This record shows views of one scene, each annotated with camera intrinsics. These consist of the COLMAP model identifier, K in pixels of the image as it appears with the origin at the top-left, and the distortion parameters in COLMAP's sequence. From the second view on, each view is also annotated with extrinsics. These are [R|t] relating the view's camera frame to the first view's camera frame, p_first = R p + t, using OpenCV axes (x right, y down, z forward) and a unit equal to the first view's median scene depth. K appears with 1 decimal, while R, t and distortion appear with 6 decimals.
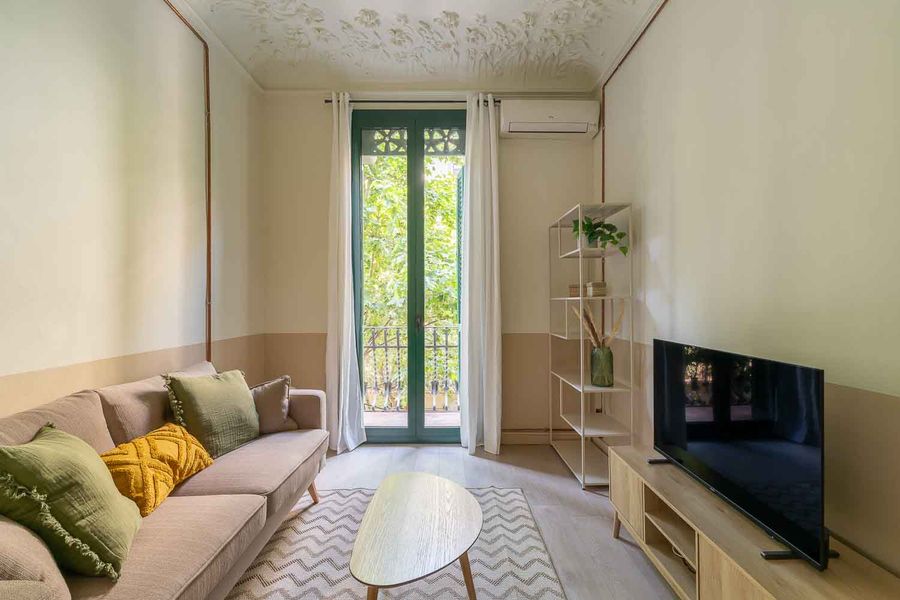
lens RADIAL K [[419.5, 0, 450.0], [0, 419.5, 300.0], [0, 0, 1]] dist [-0.001105, 0.001211]
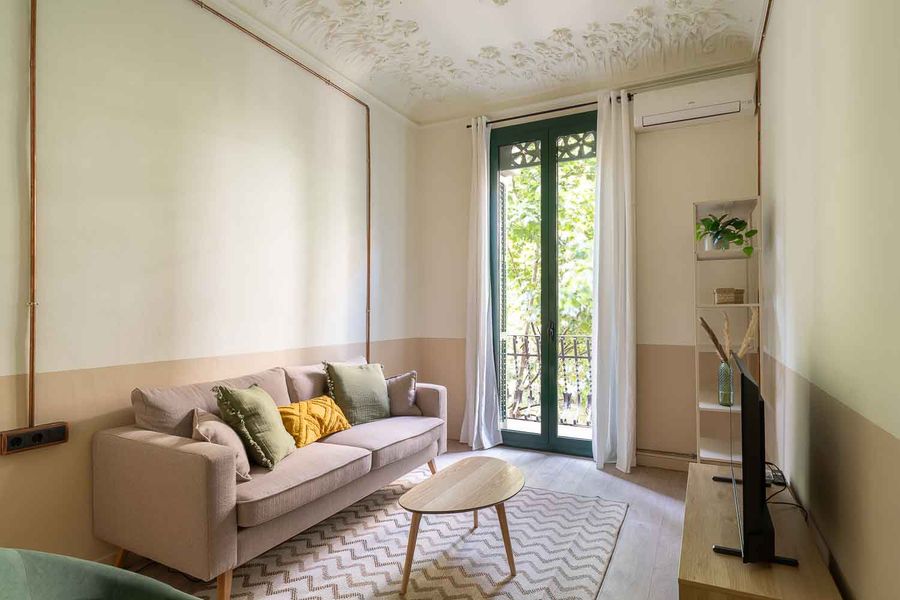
lens RADIAL K [[492.8, 0, 450.4], [0, 492.8, 296.6], [0, 0, 1]] dist [0.000144, -0.000262]
pose [[0.884331, -0.012674, -0.466688, 0.326793], [0.002312, 0.999738, -0.022768, -0.001647], [0.466854, 0.019055, 0.884129, -0.188905]]
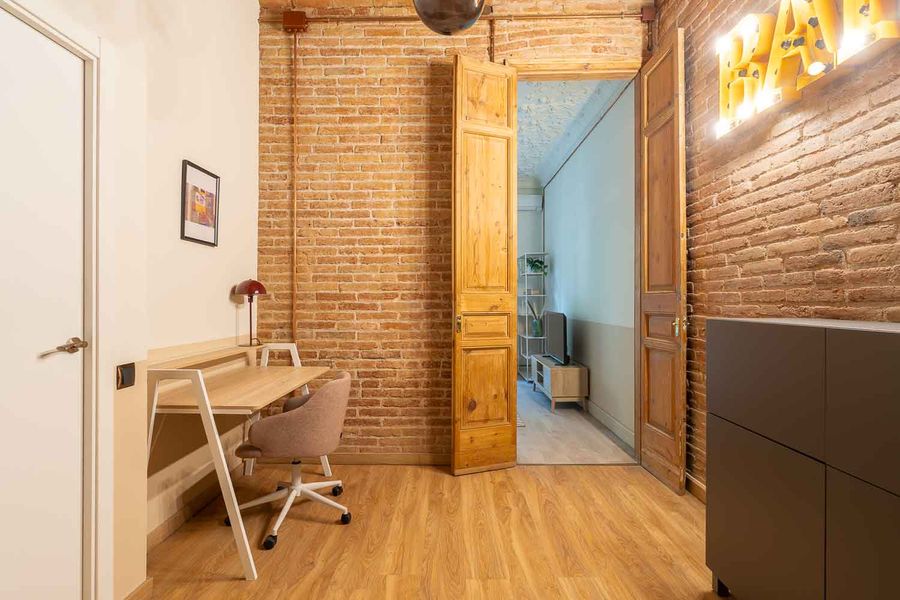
lens RADIAL K [[447.3, 0, 450.0], [0, 447.3, 300.0], [0, 0, 1]] dist [-0.000765, -0.000563]
pose [[0.999882, -0.001856, -0.015240, -0.049209], [0.001849, 0.999998, -0.000430, 0.017561], [0.015241, 0.000401, 0.999884, -1.303855]]
